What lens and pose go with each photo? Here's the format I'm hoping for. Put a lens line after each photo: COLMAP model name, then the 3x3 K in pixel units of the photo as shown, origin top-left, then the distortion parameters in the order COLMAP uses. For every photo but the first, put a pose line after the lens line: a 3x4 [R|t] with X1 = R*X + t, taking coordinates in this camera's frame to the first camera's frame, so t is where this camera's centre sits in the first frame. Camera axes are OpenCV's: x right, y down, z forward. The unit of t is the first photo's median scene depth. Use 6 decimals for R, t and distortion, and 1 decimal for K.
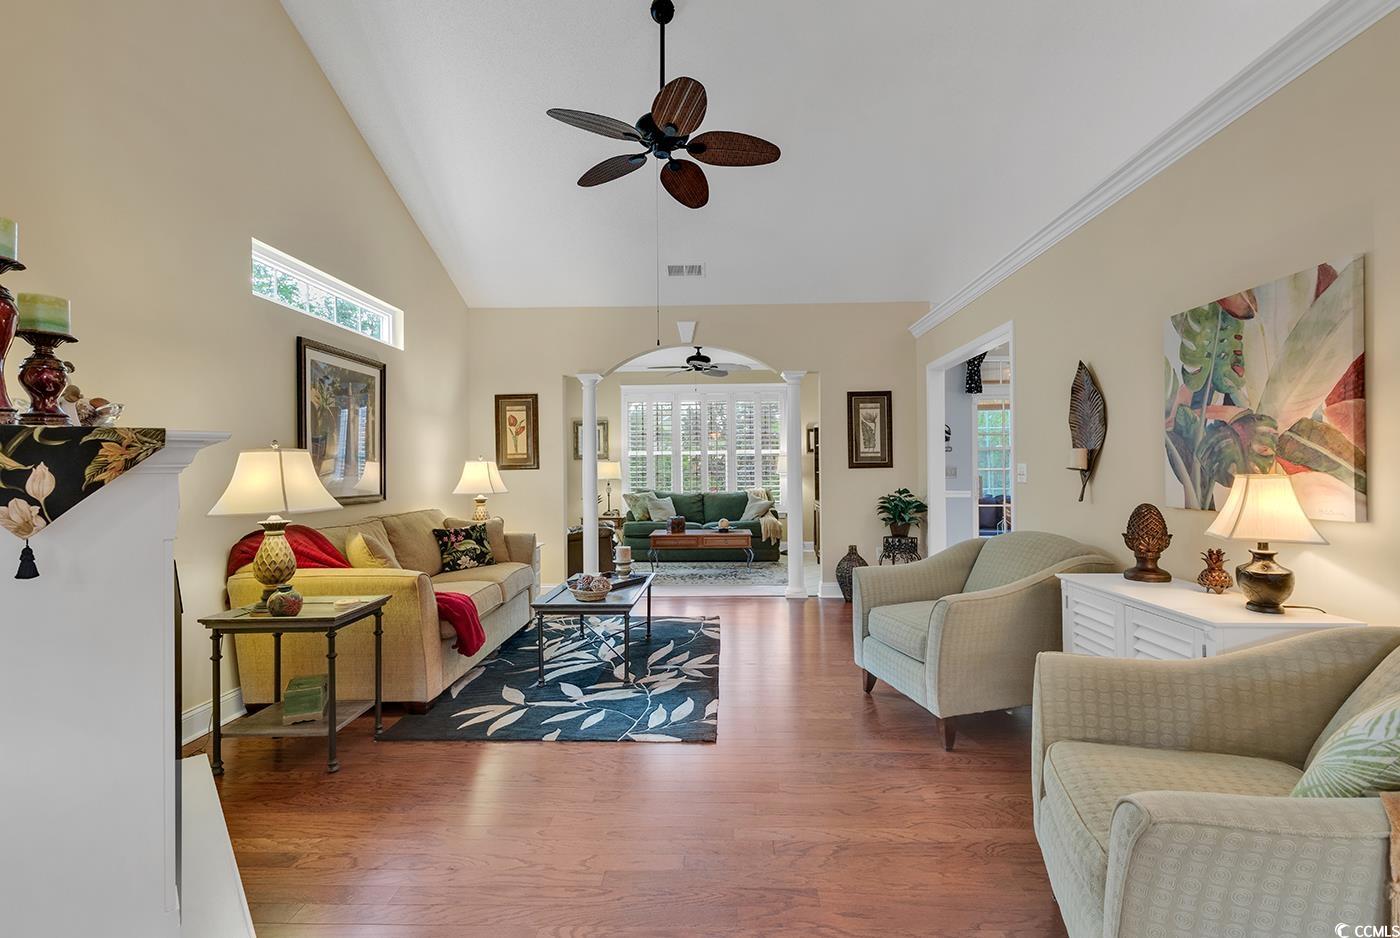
lens RADIAL K [[628.2, 0, 698.0], [0, 628.2, 465.2], [0, 0, 1]] dist [0.009071, -0.002557]
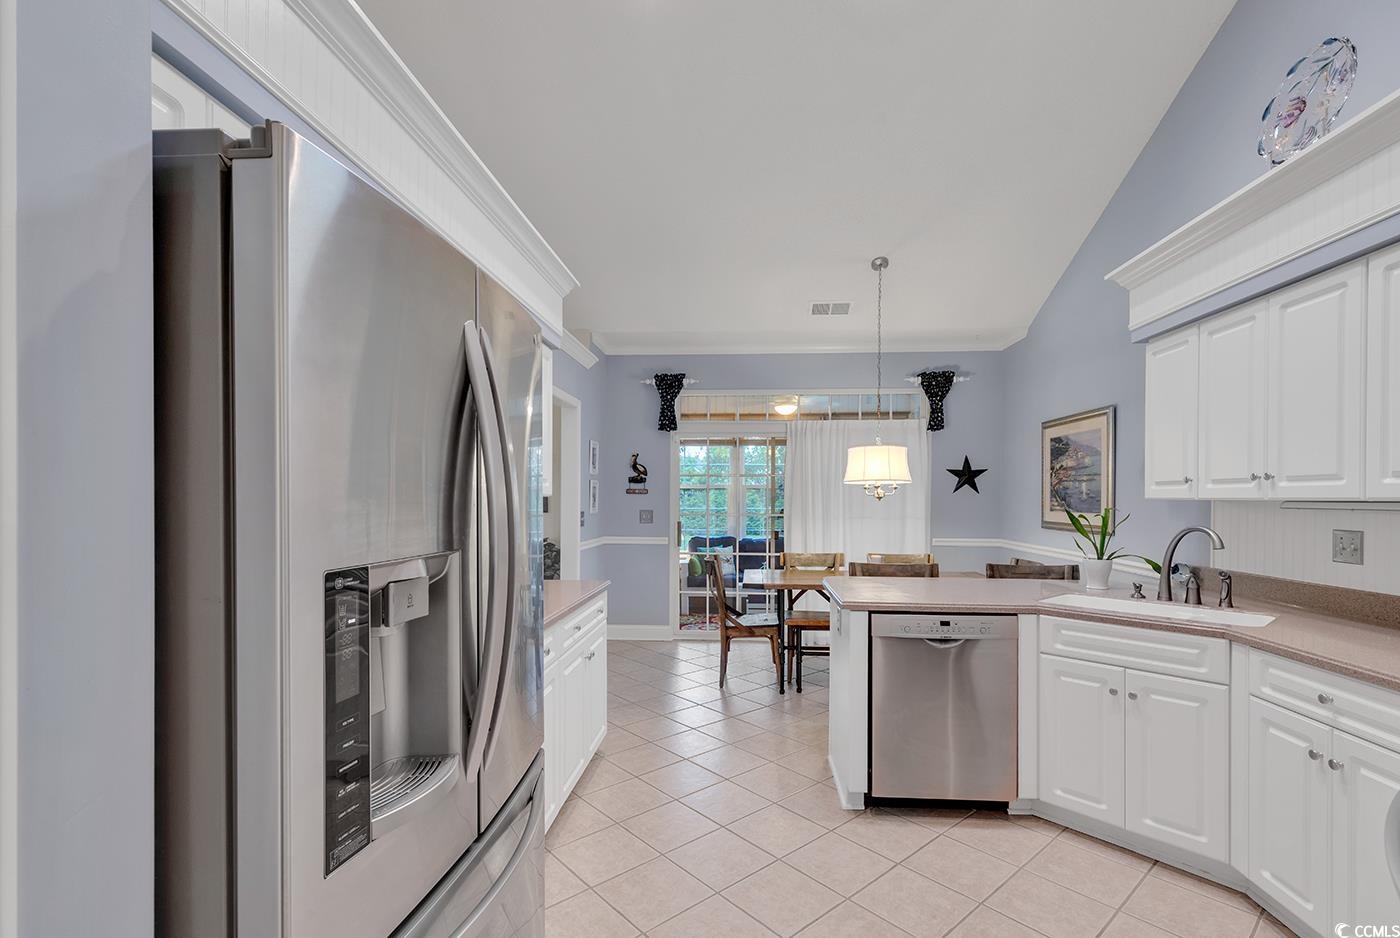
lens RADIAL K [[628.2, 0, 704.7], [0, 628.2, 498.4], [0, 0, 1]] dist [0.009071, -0.002557]
pose [[0.999392, 0.012865, -0.032394, 0.571513], [-0.012424, 0.999828, 0.013783, -0.031450], [0.032566, -0.013372, 0.999380, 0.079593]]
